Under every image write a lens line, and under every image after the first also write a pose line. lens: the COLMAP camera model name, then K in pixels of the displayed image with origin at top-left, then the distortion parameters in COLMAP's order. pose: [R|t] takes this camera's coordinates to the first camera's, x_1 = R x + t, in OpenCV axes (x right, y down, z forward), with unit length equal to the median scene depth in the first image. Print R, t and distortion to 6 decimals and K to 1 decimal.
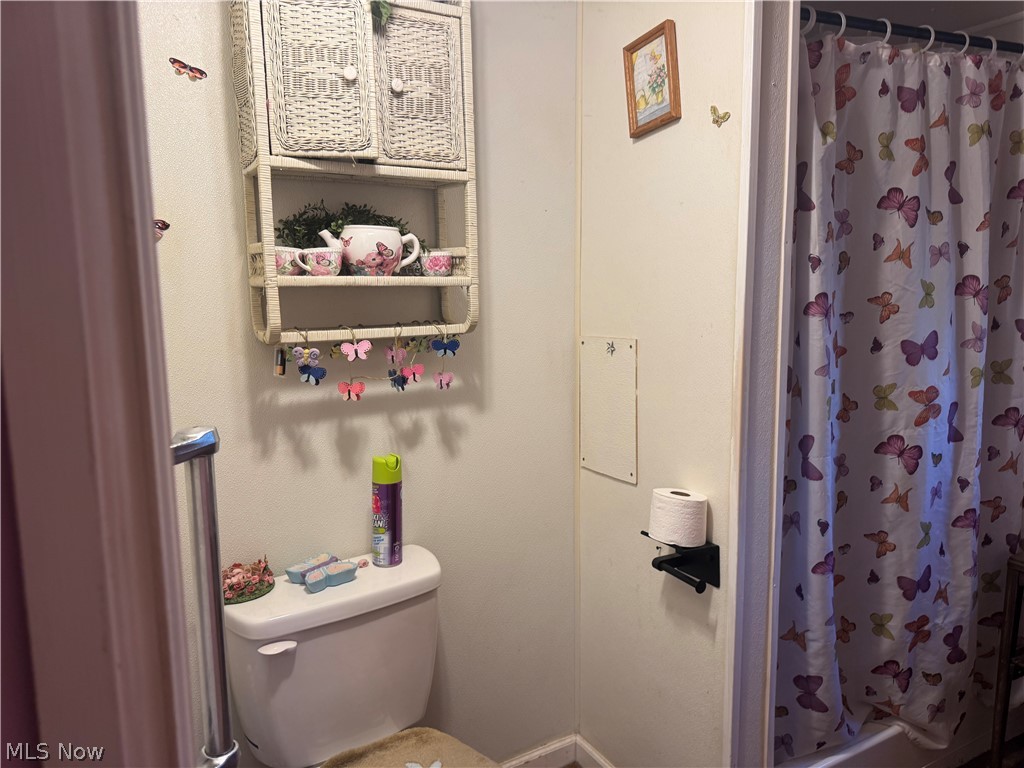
lens RADIAL K [[743.4, 0, 513.2], [0, 743.4, 374.6], [0, 0, 1]] dist [0.021611, -0.031036]
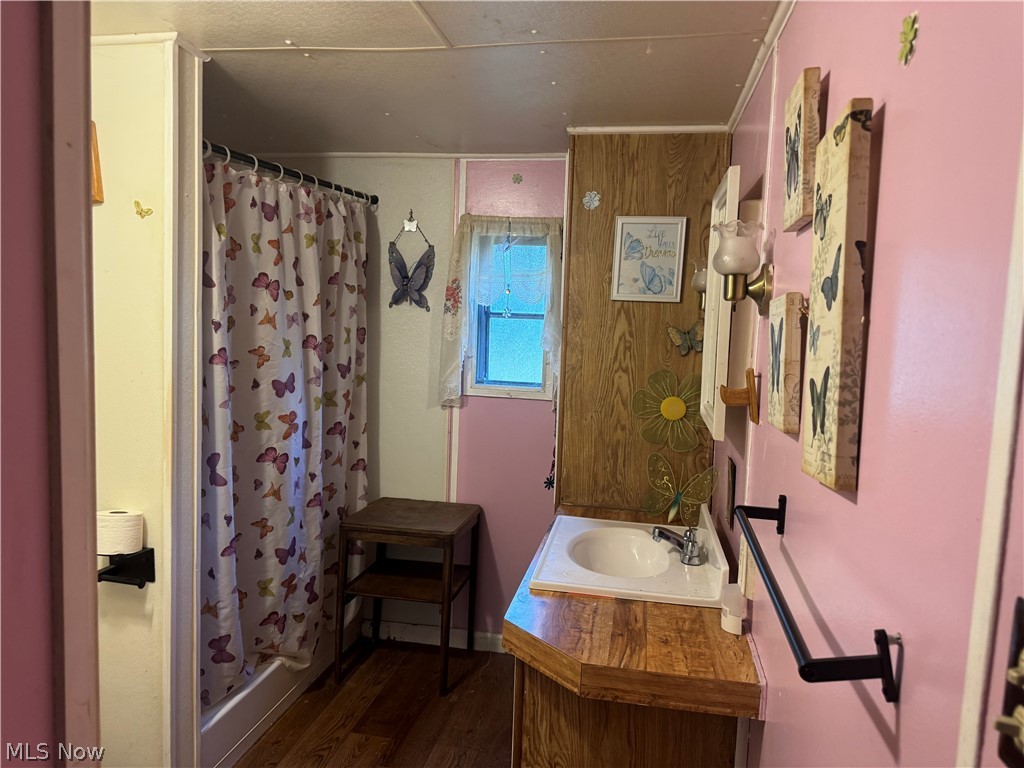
lens RADIAL K [[743.4, 0, 513.2], [0, 743.4, 374.6], [0, 0, 1]] dist [0.021611, -0.031036]
pose [[0.647626, -0.021230, 0.761662, -0.260230], [0.052011, 0.998512, -0.016392, -0.009188], [-0.760181, 0.050230, 0.647767, -0.265829]]
